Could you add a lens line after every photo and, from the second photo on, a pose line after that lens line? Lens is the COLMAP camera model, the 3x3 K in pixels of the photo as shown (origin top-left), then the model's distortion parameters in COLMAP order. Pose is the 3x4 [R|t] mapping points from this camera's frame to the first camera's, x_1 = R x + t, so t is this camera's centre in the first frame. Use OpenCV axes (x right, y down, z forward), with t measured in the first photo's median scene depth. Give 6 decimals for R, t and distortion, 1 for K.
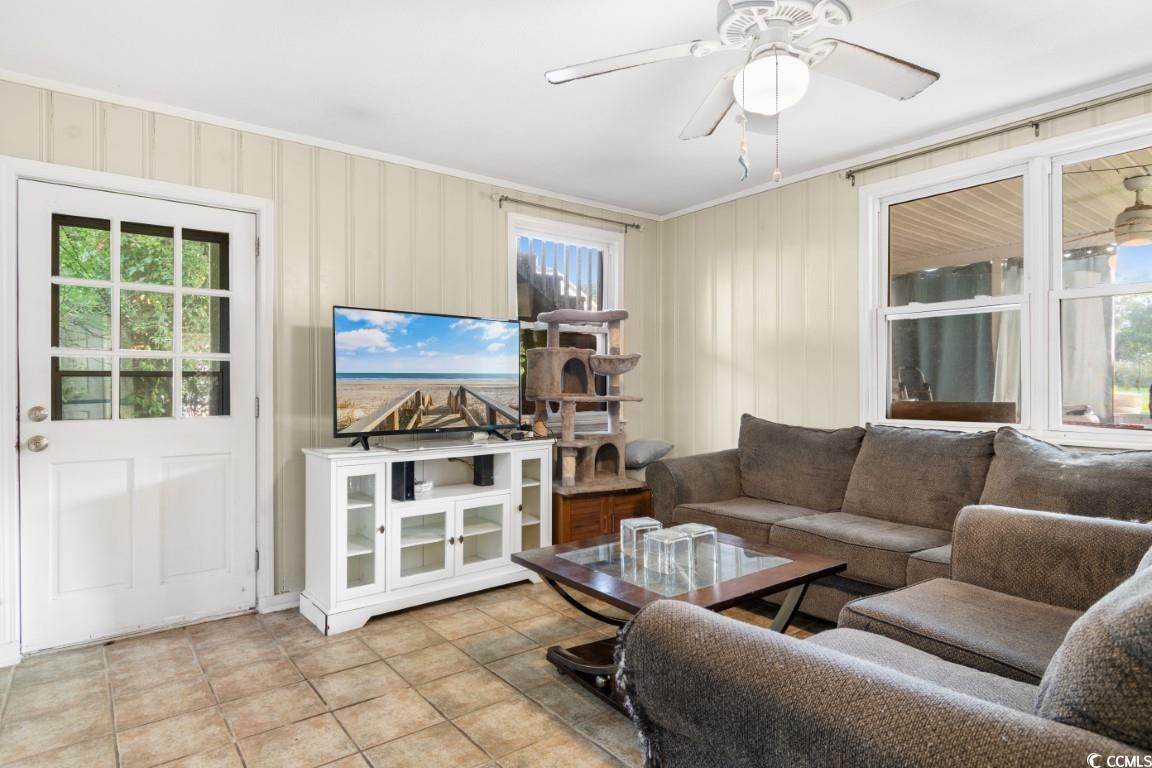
lens RADIAL K [[612.6, 0, 576.0], [0, 612.6, 384.0], [0, 0, 1]] dist [-0.027716, -0.000001]
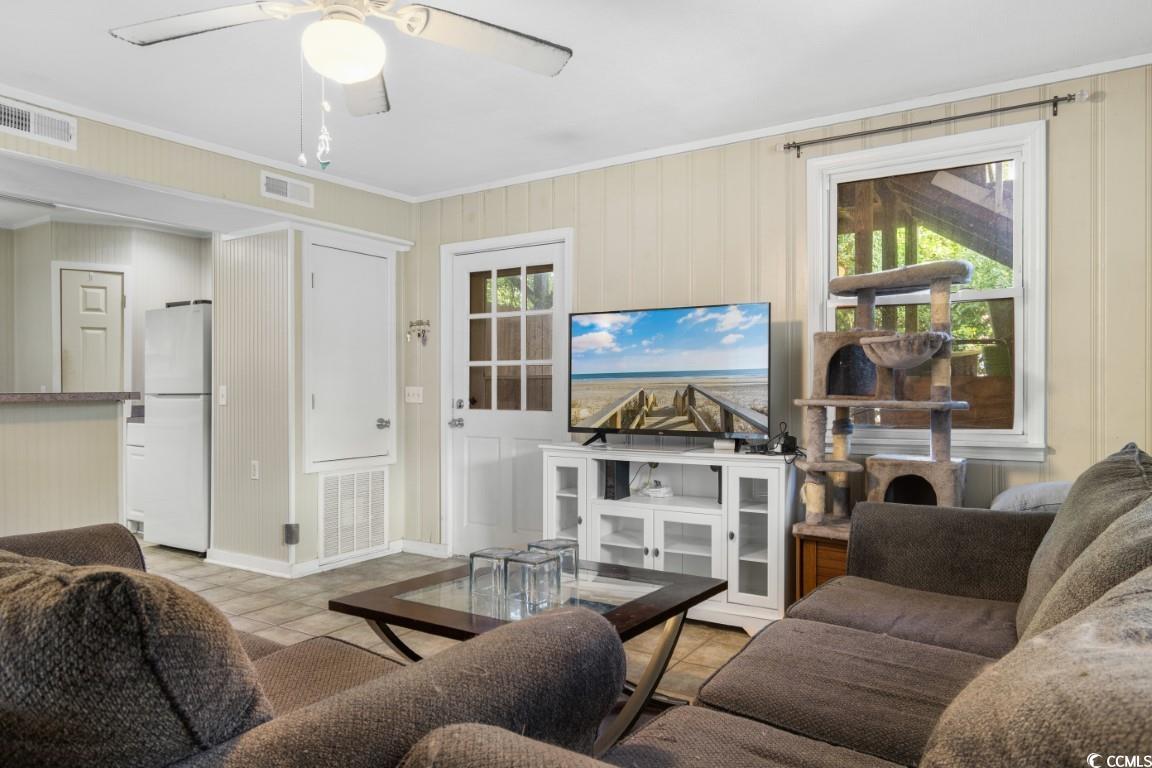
lens RADIAL K [[752.3, 0, 576.0], [0, 752.3, 384.0], [0, 0, 1]] dist [-0.000863, -0.001250]
pose [[0.330468, -0.004479, -0.943807, 0.839423], [0.000563, 0.999989, -0.004549, 0.006022], [0.943817, 0.000972, 0.330467, 0.507810]]
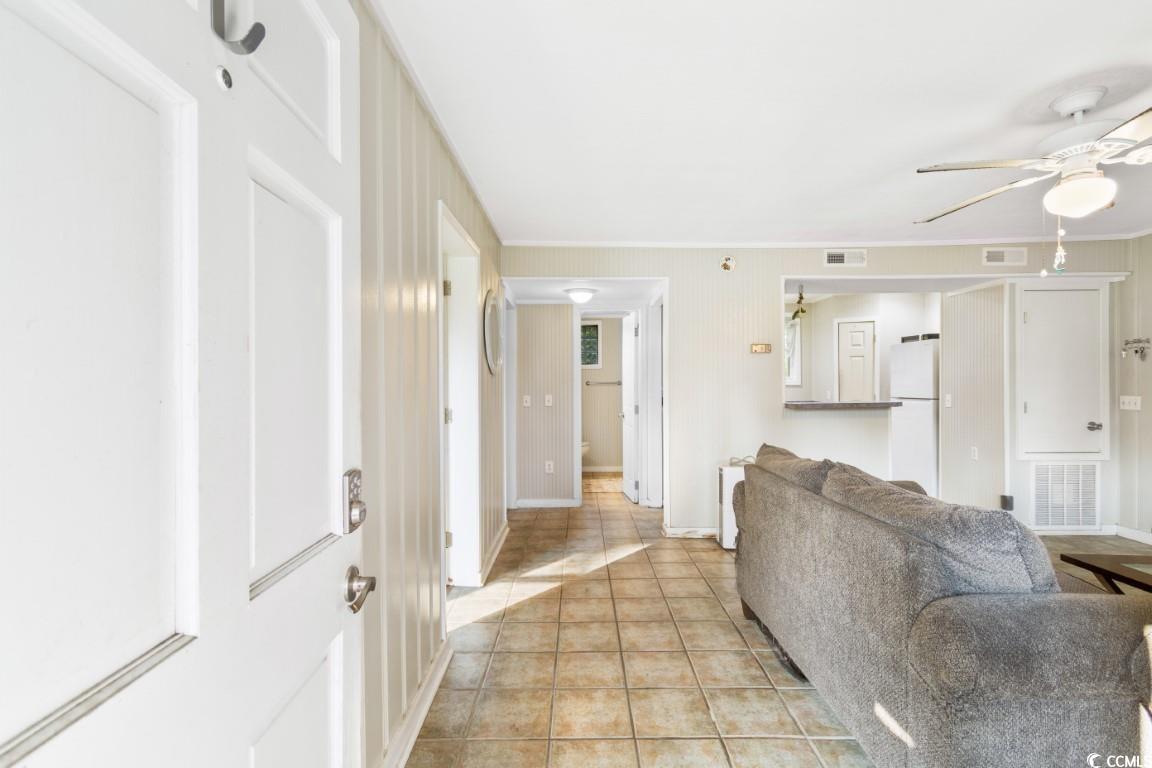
lens RADIAL K [[533.2, 0, 576.0], [0, 533.2, 384.0], [0, 0, 1]] dist [0.003309, -0.000323]
pose [[-0.619635, 0.007290, -0.784857, 1.113398], [0.005072, 0.999973, 0.005284, -0.041475], [0.784874, -0.000707, -0.619655, 0.452974]]
